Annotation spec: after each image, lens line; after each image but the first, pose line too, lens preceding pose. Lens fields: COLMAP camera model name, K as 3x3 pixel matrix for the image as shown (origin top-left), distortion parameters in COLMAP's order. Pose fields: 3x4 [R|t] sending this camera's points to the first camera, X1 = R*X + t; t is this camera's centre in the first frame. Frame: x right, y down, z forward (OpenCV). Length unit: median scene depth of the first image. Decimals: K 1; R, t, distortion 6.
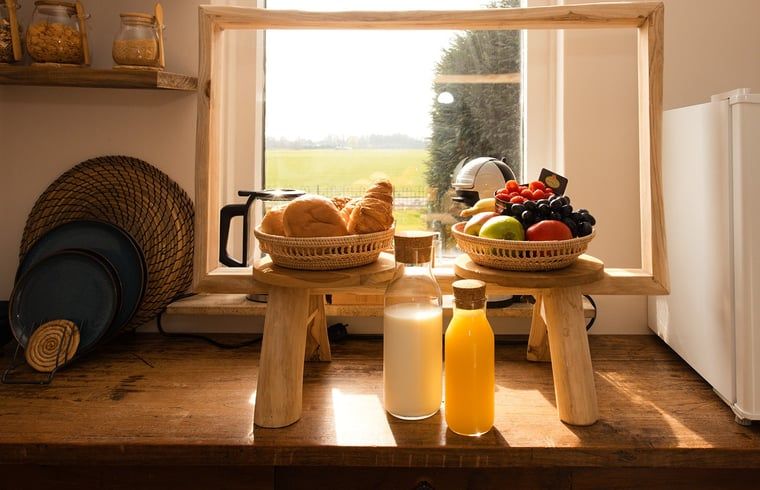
lens RADIAL K [[583.2, 0, 380.1], [0, 583.2, 266.1], [0, 0, 1]] dist [0.009668, 0.002501]
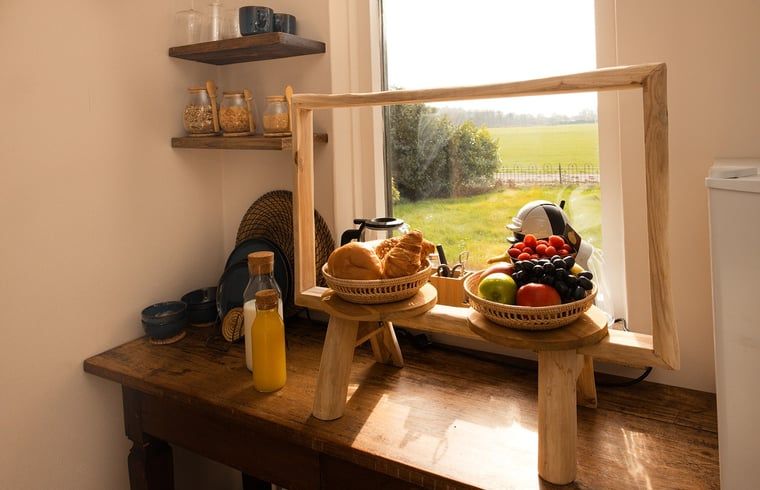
lens RADIAL K [[525.1, 0, 380.0], [0, 525.1, 245.0], [0, 0, 1]] dist [0.003828, -0.000504]
pose [[0.872802, 0.055283, -0.484934, 0.463232], [-0.033787, 0.998025, 0.052966, -0.174416], [0.486904, -0.029844, 0.872945, 0.040887]]
